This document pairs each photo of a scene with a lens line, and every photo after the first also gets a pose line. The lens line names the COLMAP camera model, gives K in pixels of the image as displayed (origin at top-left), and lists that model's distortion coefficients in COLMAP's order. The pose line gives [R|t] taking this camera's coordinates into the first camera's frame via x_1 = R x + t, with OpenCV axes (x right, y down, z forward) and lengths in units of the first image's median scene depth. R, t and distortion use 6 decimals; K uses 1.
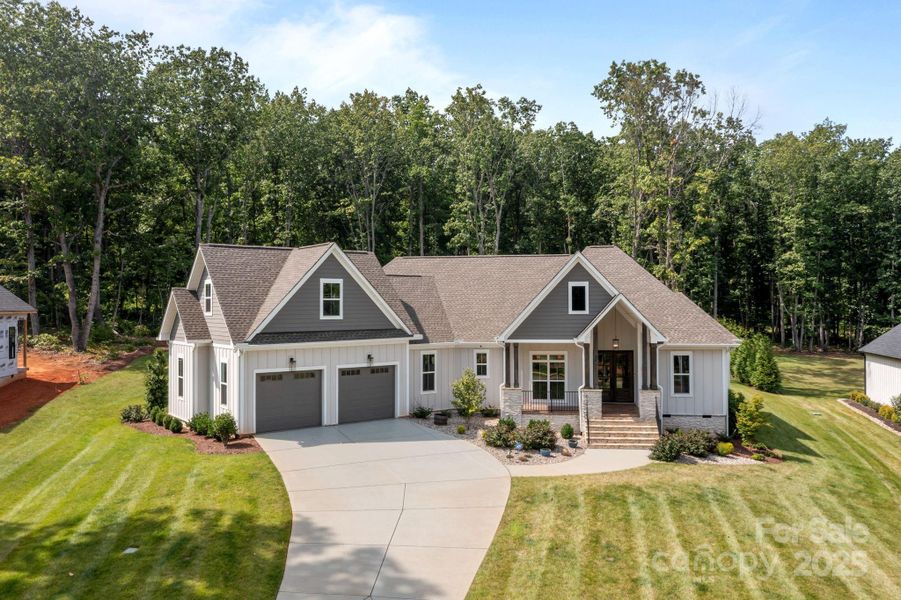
lens RADIAL K [[663.6, 0, 450.7], [0, 663.6, 348.4], [0, 0, 1]] dist [0.002644, -0.002054]
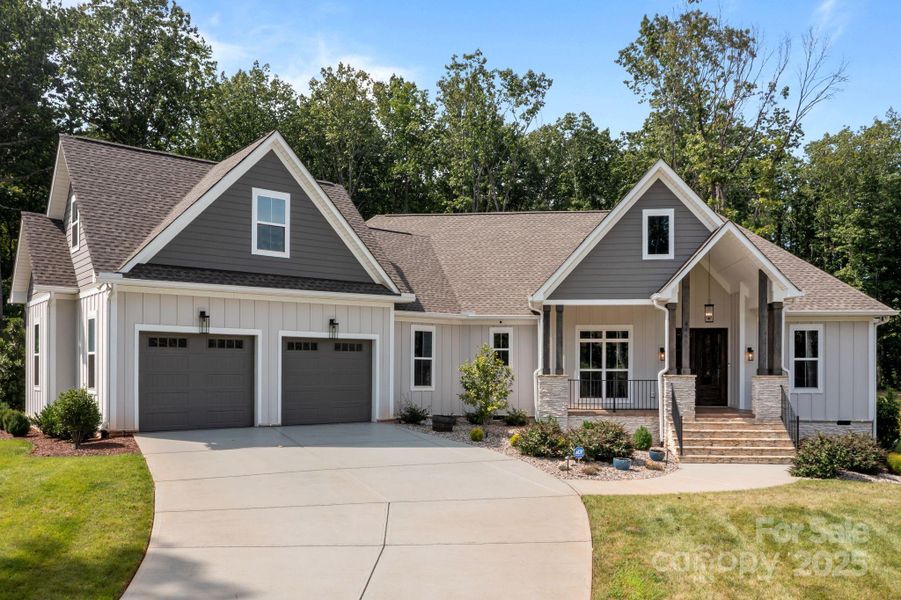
lens RADIAL K [[710.7, 0, 450.0], [0, 710.7, 406.3], [0, 0, 1]] dist [-0.002706, 0.003279]
pose [[0.999724, 0.006672, 0.022507, -0.023884], [-0.006690, 0.999977, 0.000704, 0.090701], [-0.022501, -0.000855, 0.999746, 0.309689]]
